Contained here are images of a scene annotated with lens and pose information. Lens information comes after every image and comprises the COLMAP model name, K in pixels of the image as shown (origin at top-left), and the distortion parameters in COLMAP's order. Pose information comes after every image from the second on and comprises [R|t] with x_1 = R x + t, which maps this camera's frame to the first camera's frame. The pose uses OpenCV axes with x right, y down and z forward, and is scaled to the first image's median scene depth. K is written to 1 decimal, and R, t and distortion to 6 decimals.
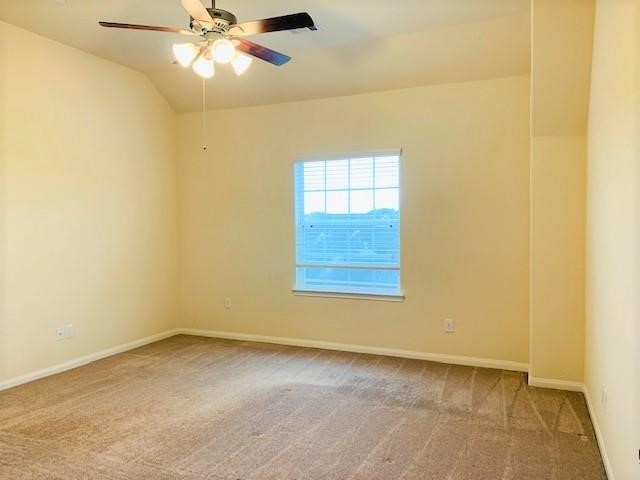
lens RADIAL K [[490.0, 0, 321.5], [0, 490.0, 229.6], [0, 0, 1]] dist [0.049702, -0.053139]
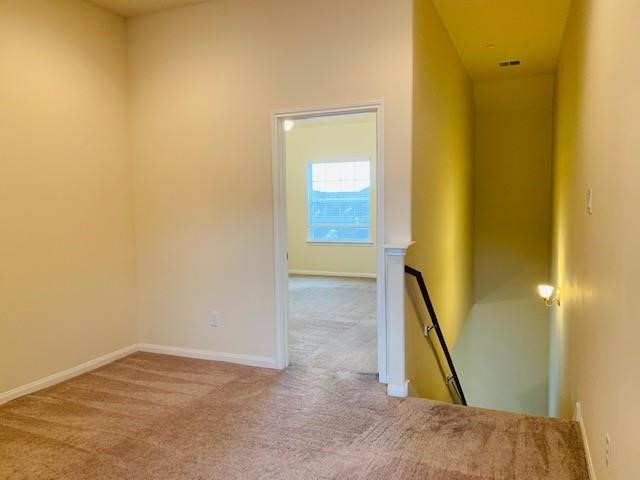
lens RADIAL K [[490.0, 0, 321.5], [0, 490.0, 229.6], [0, 0, 1]] dist [0.049702, -0.053139]
pose [[0.999905, -0.004430, 0.013029, -0.031443], [0.003839, 0.998975, 0.045100, 0.009005], [-0.013215, -0.045046, 0.998898, -0.683375]]
